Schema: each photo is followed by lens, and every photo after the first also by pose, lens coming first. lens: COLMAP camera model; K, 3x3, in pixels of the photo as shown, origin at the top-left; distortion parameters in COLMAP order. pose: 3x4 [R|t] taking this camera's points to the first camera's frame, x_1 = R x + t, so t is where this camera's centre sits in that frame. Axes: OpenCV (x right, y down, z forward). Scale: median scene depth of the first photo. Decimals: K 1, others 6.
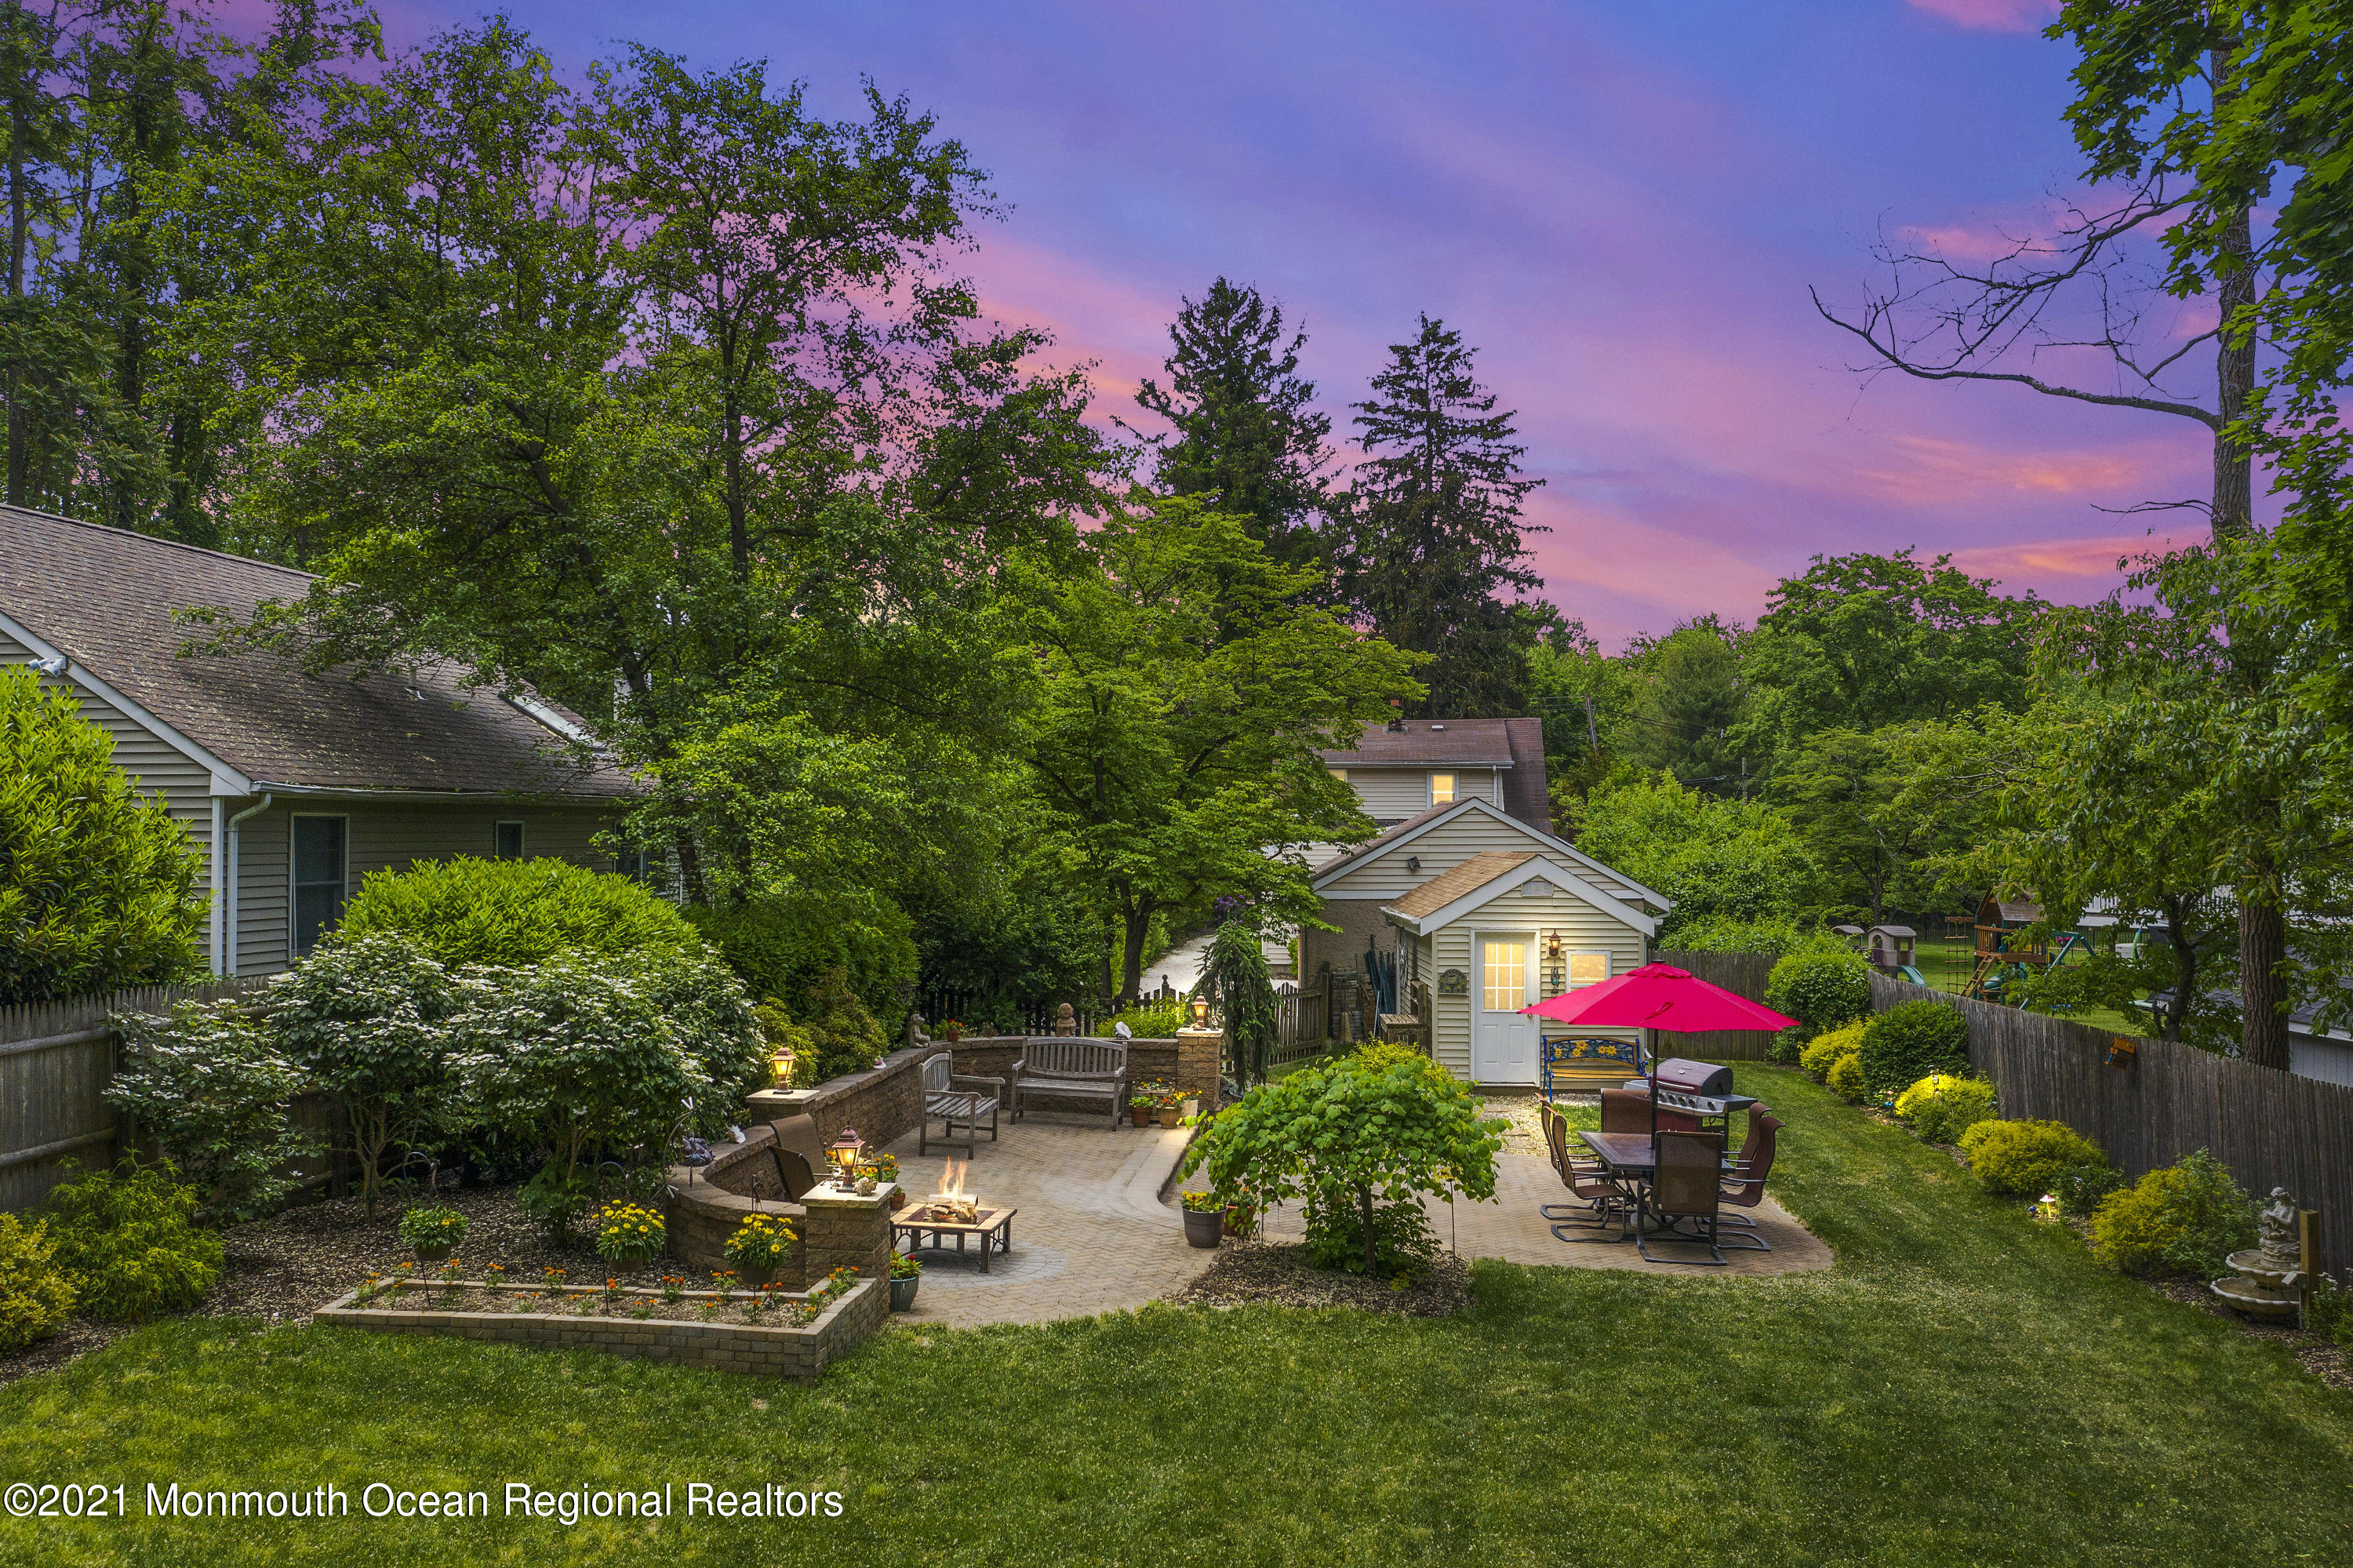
lens RADIAL K [[1855.7, 0, 1172.4], [0, 1855.7, 800.5], [0, 0, 1]] dist [-0.007591, 0.006694]
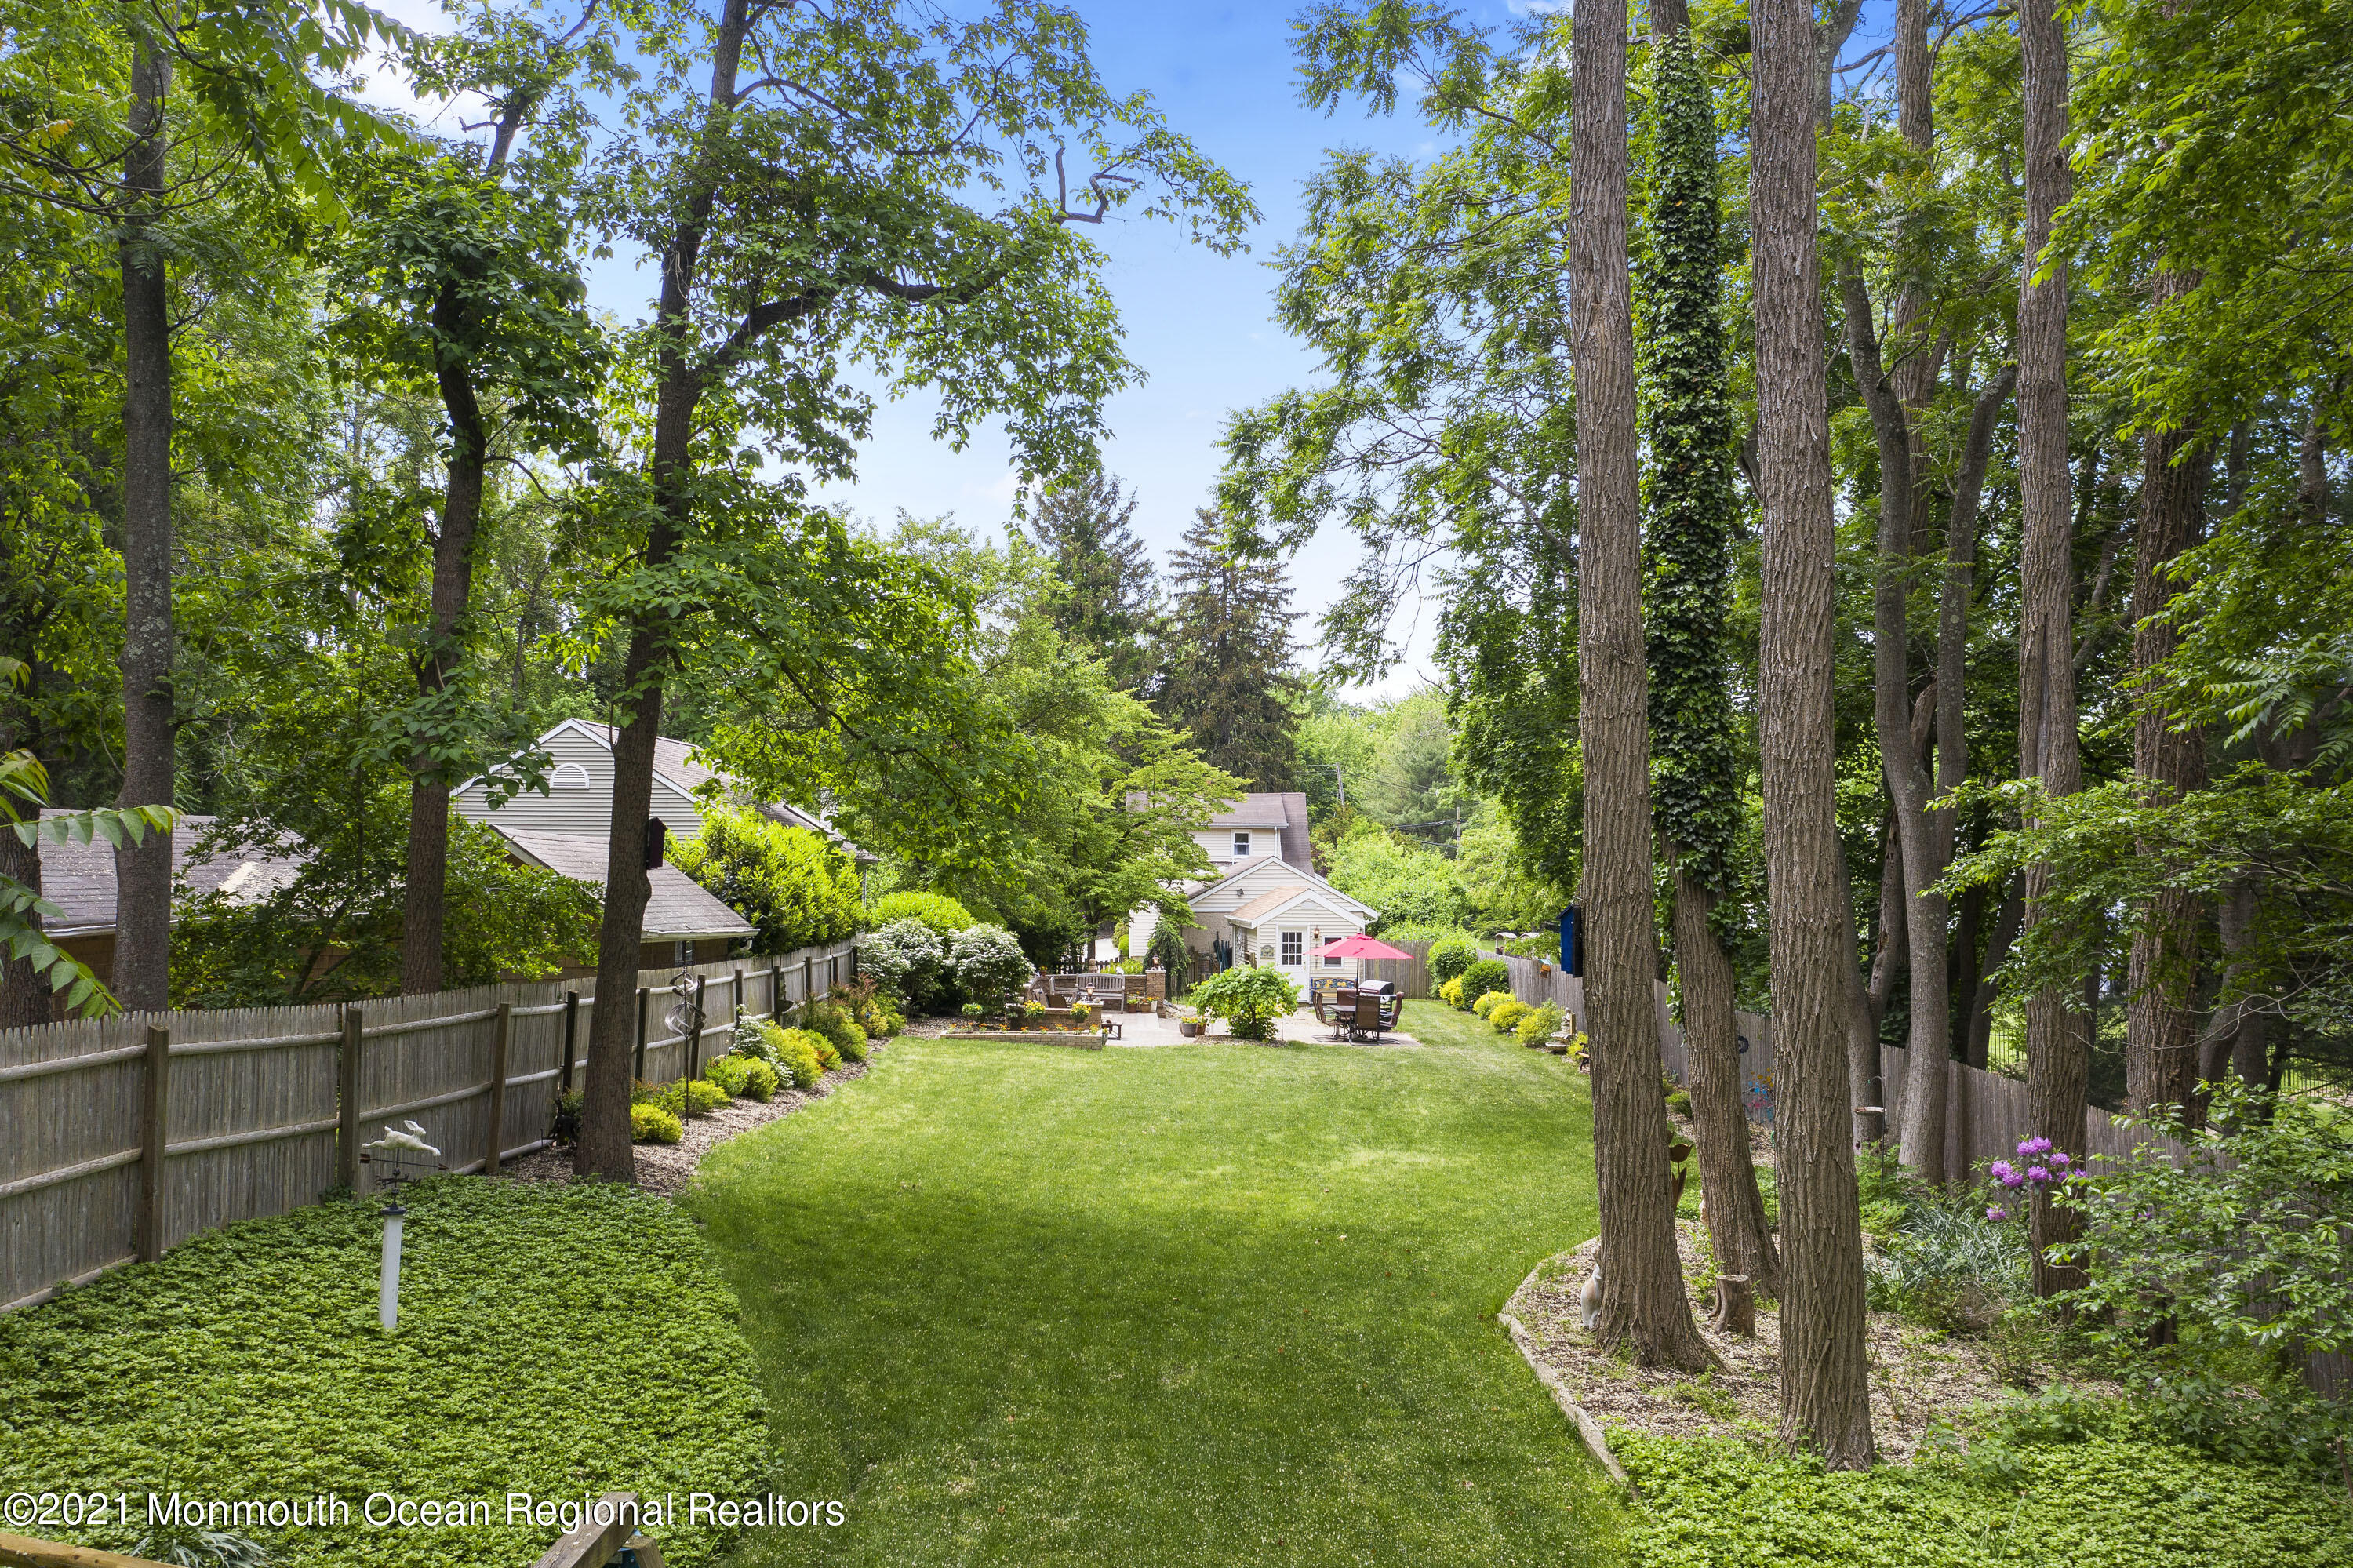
lens RADIAL K [[1855.7, 0, 1172.4], [0, 1855.7, 800.5], [0, 0, 1]] dist [-0.007591, 0.006694]
pose [[0.991640, 0.007739, 0.128806, -0.093191], [-0.006107, 0.999896, -0.013059, -0.017321], [-0.128894, 0.012163, 0.991584, -0.435649]]
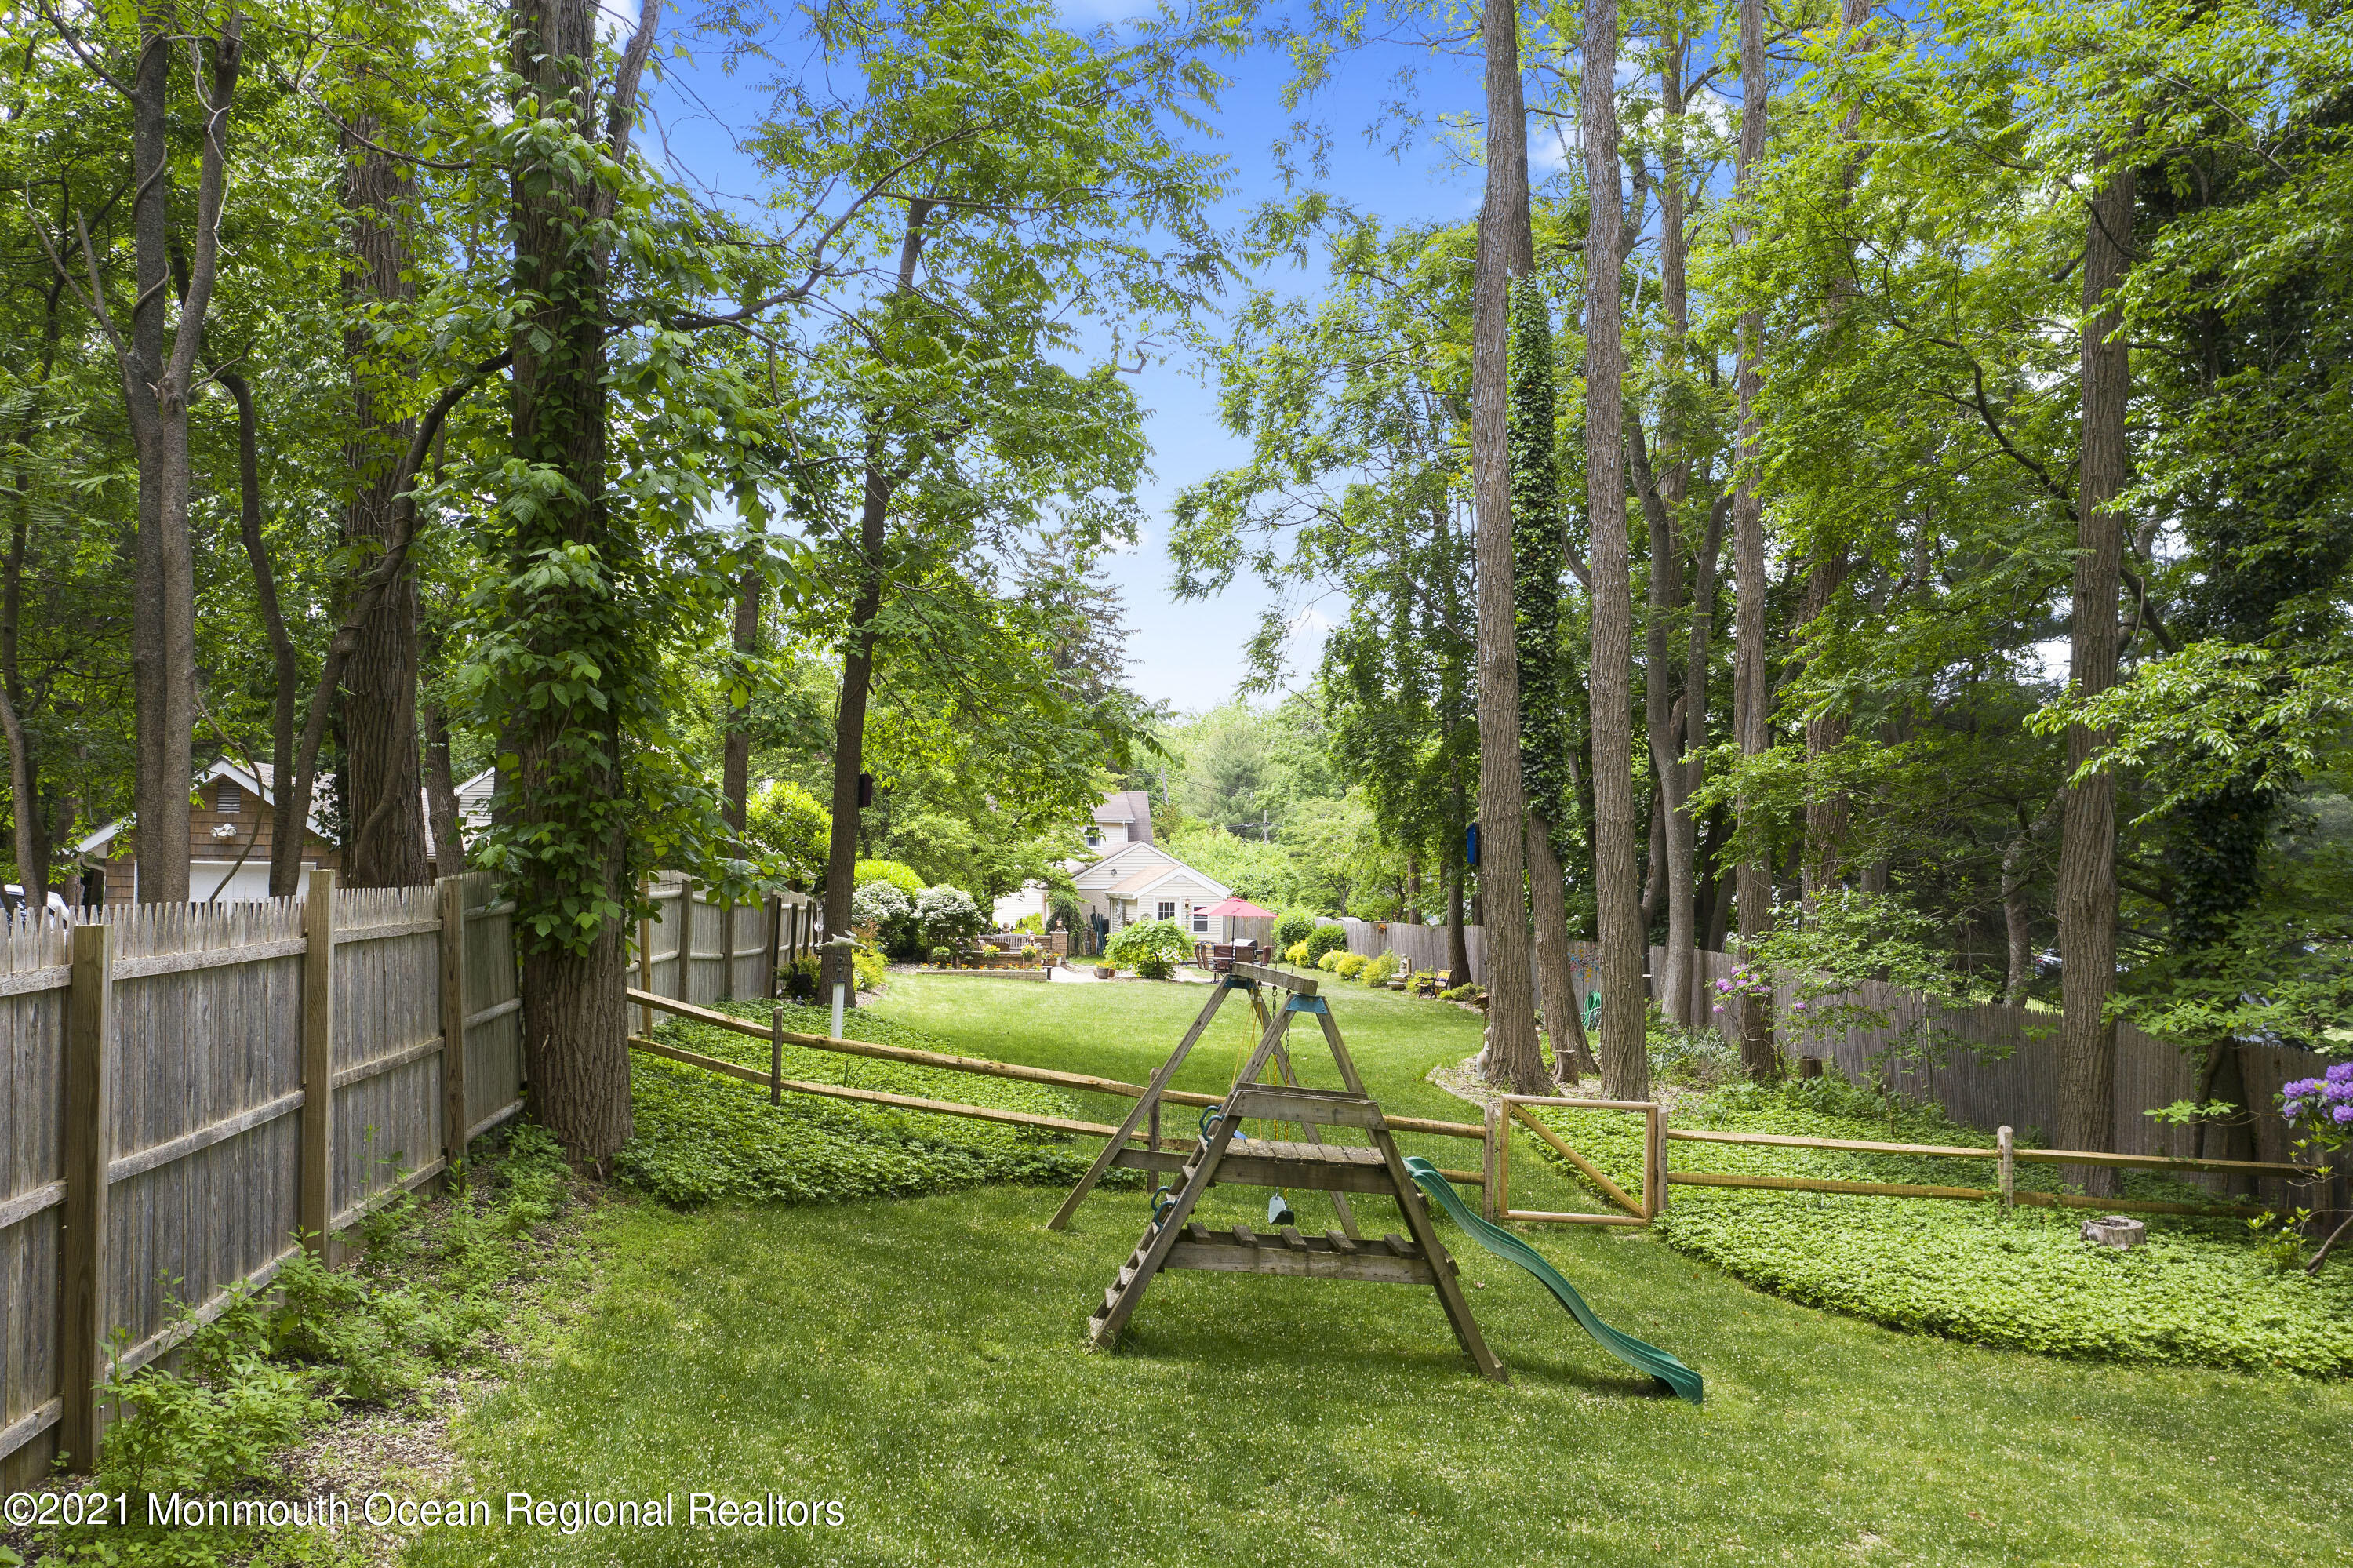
lens RADIAL K [[1855.7, 0, 1172.4], [0, 1855.7, 800.5], [0, 0, 1]] dist [-0.007591, 0.006694]
pose [[0.969530, 0.013143, 0.244619, -0.176519], [-0.008342, 0.999752, -0.020651, -0.002356], [-0.244830, 0.017982, 0.969399, -0.584094]]
